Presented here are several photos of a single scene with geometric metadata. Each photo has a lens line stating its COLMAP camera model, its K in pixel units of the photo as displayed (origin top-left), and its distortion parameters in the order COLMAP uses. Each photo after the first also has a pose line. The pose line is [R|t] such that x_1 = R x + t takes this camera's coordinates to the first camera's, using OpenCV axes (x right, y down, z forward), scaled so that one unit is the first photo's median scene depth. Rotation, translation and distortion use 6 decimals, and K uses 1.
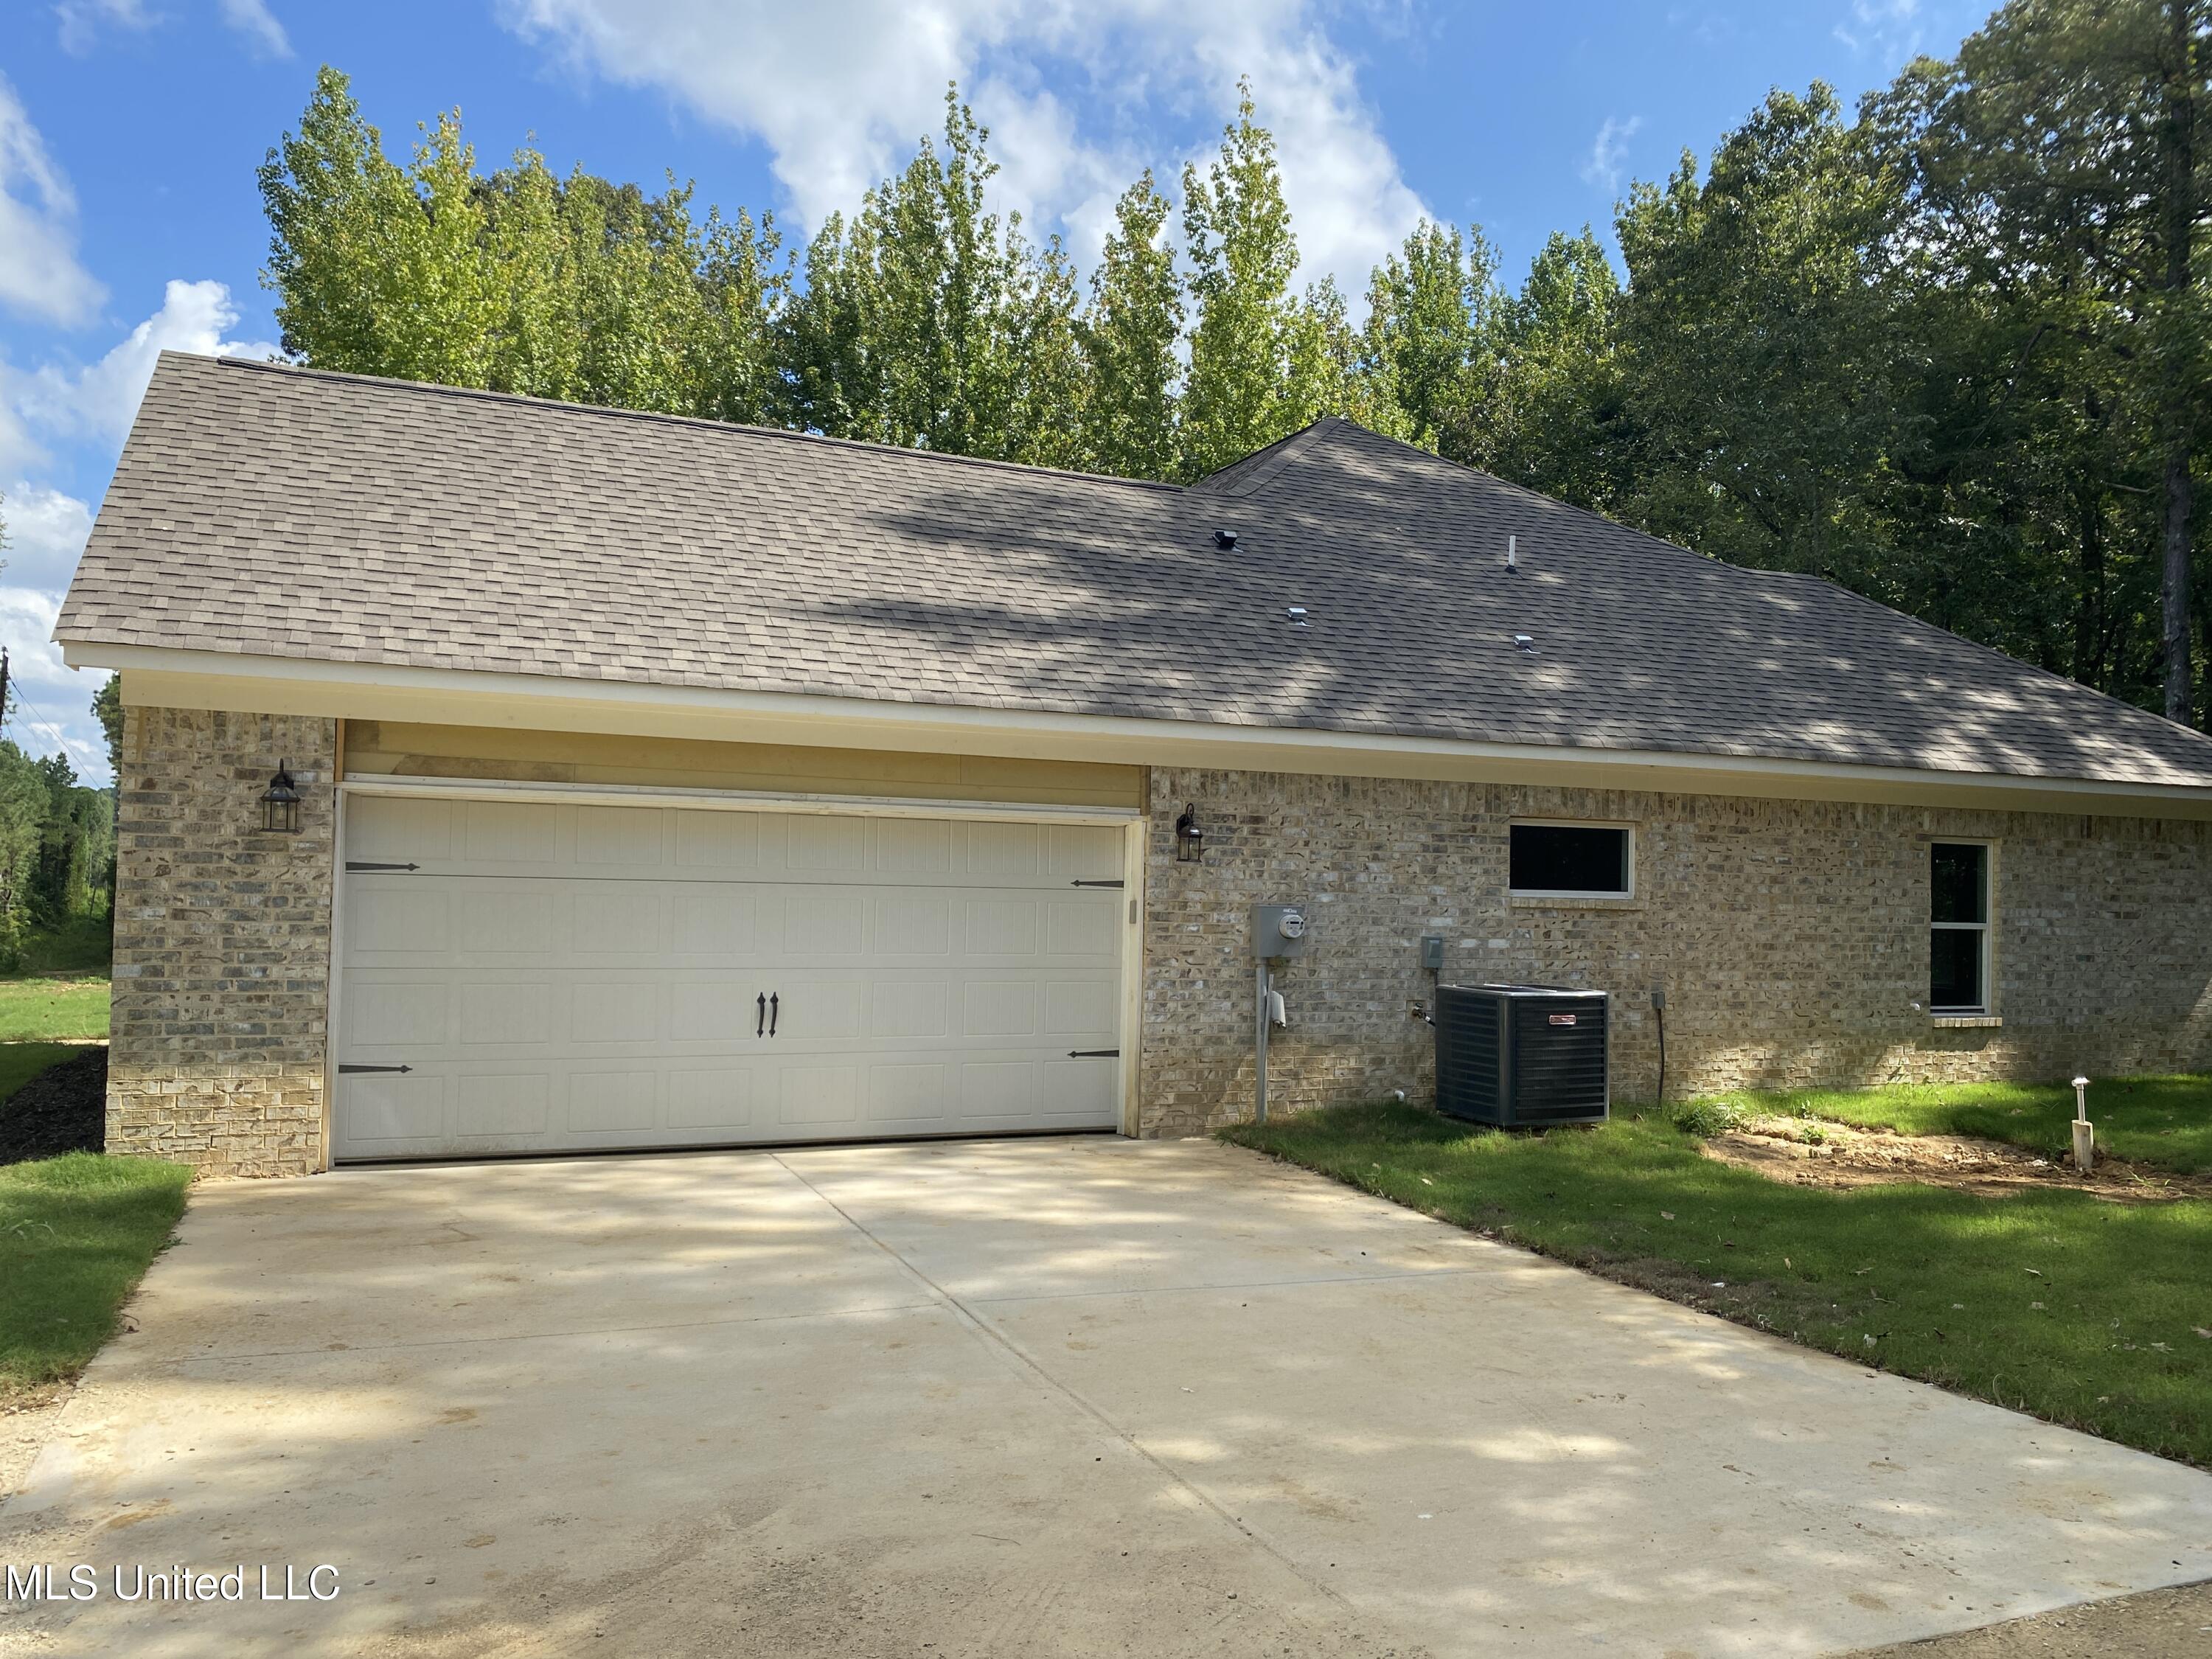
lens RADIAL K [[1695.4, 0, 1104.7], [0, 1695.4, 834.1], [0, 0, 1]] dist [-0.016009, 0.017343]
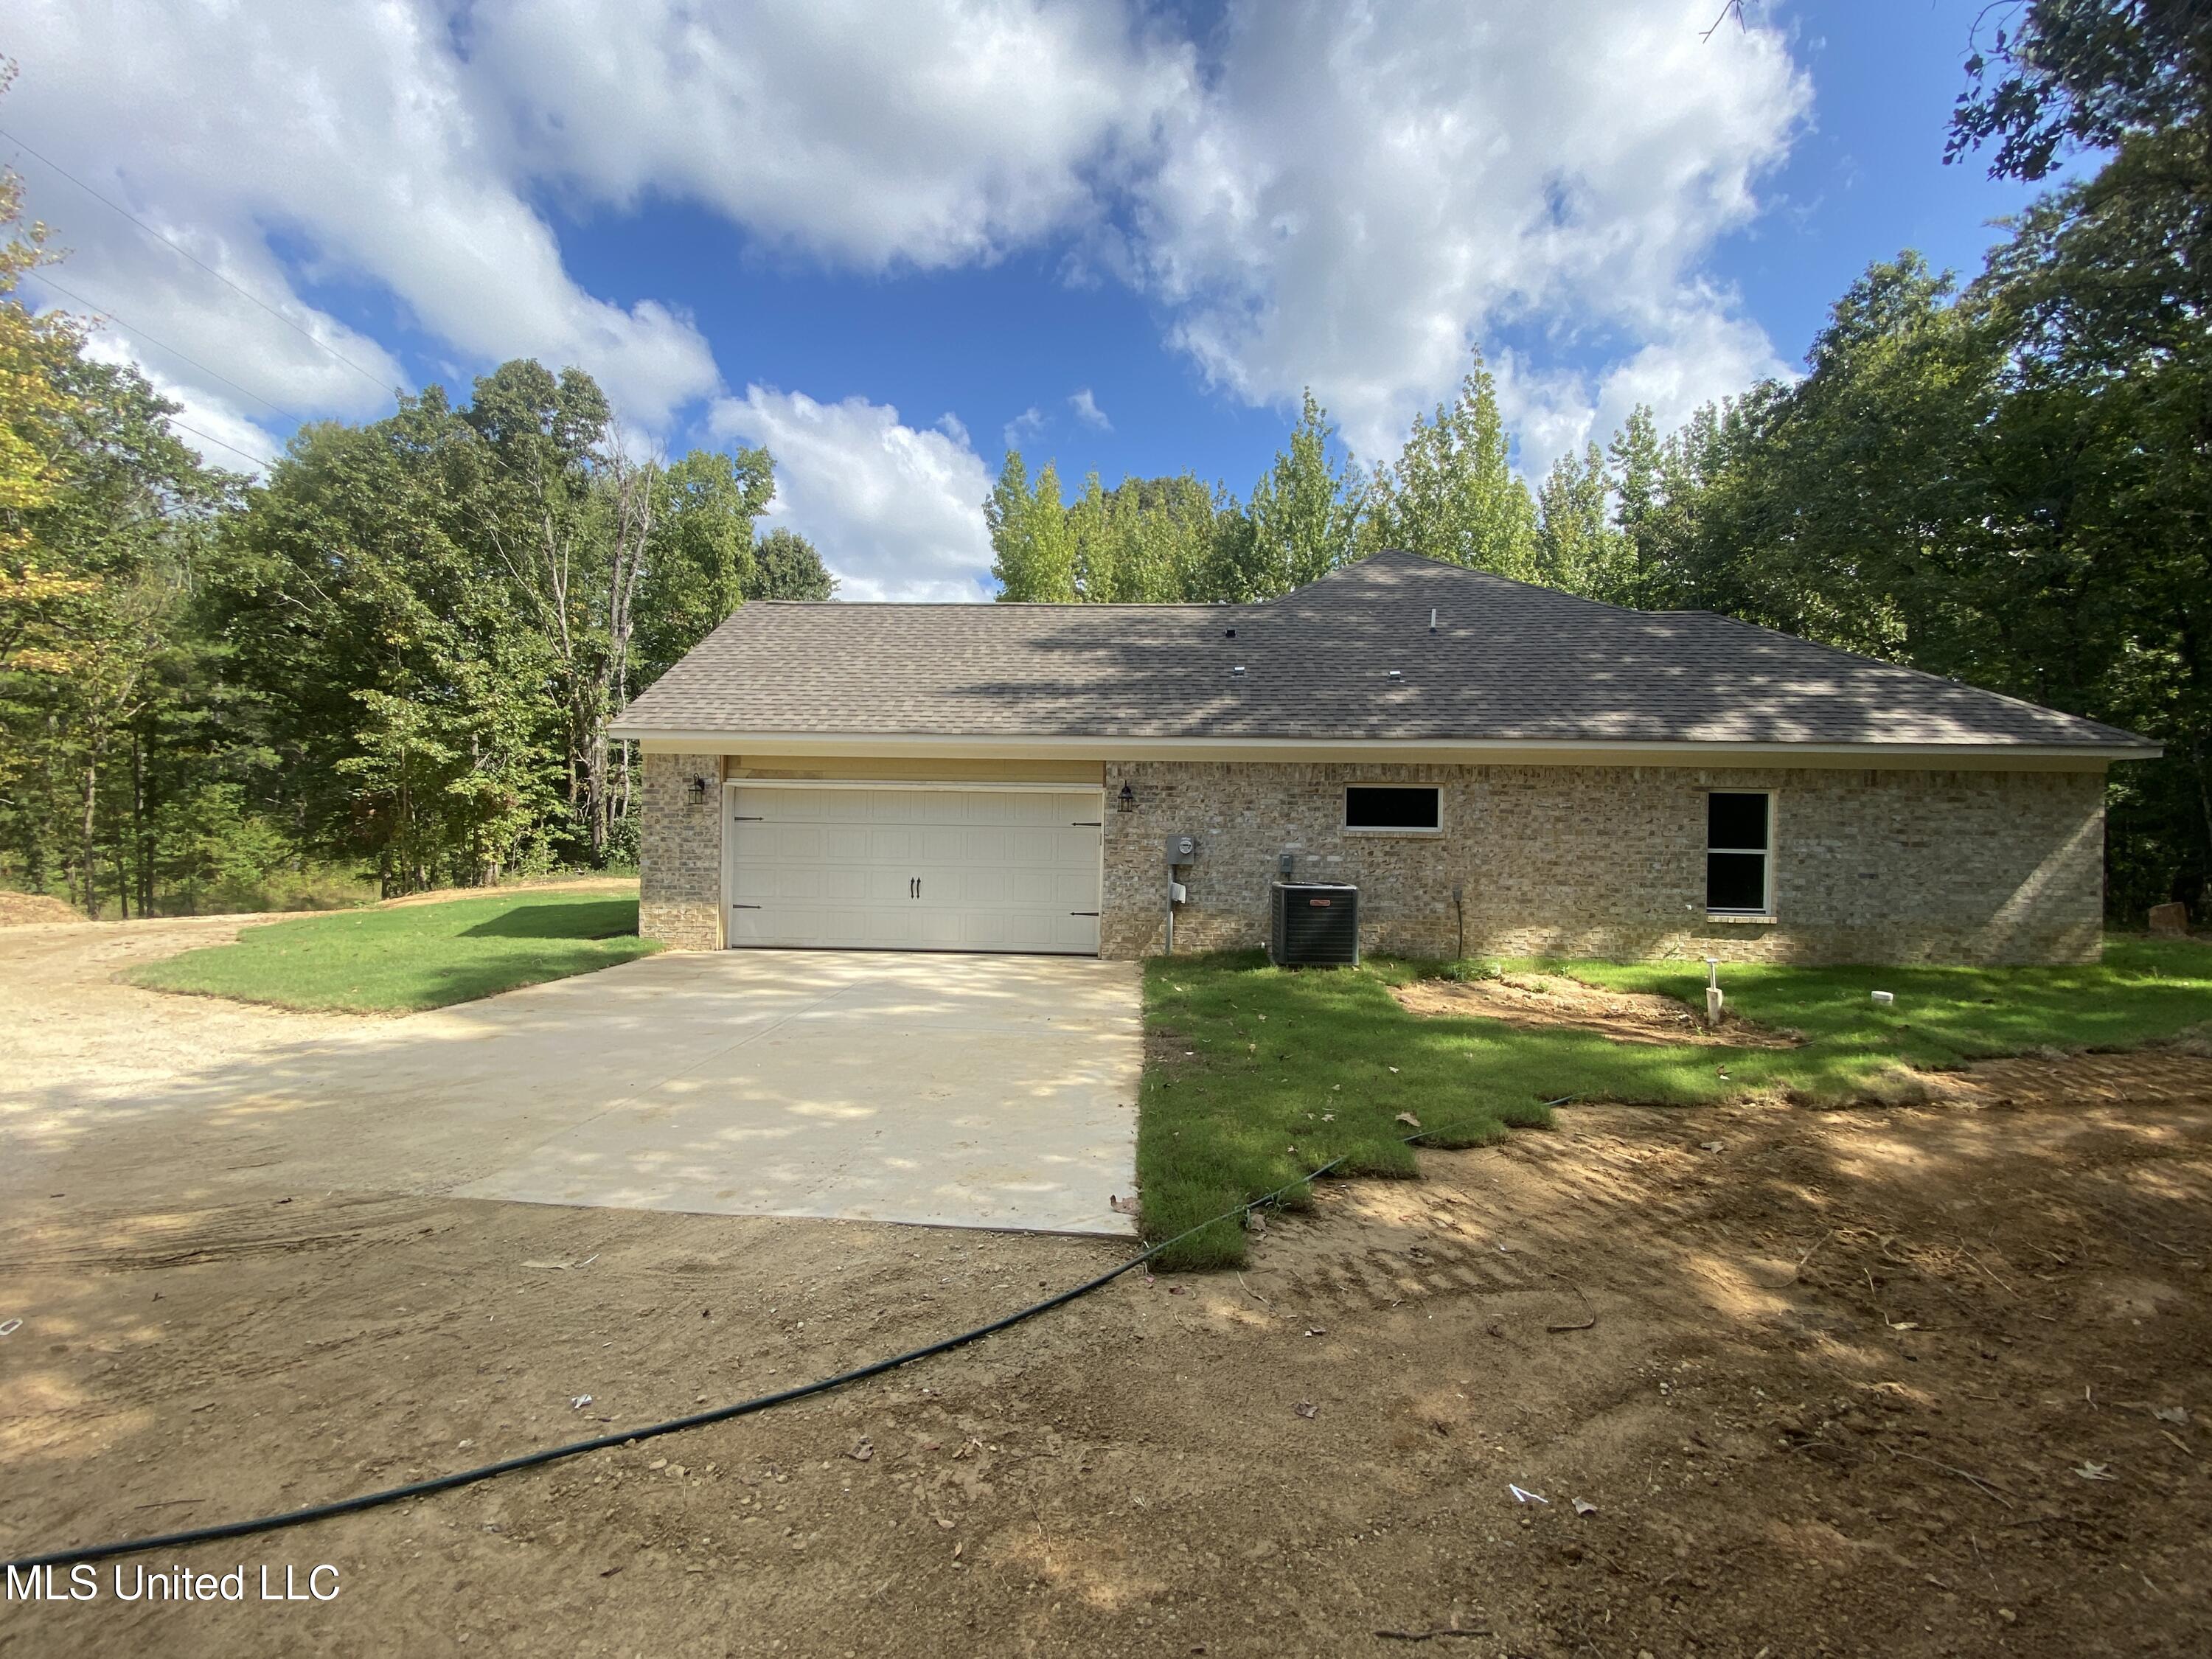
lens RADIAL K [[894.2, 0, 1090.6], [0, 894.2, 828.2], [0, 0, 1]] dist [0.009076, -0.015209]
pose [[0.891208, -0.007132, -0.453539, 0.412502], [0.017250, 0.999686, 0.018175, 0.014041], [0.453267, -0.024021, 0.891051, 0.103920]]
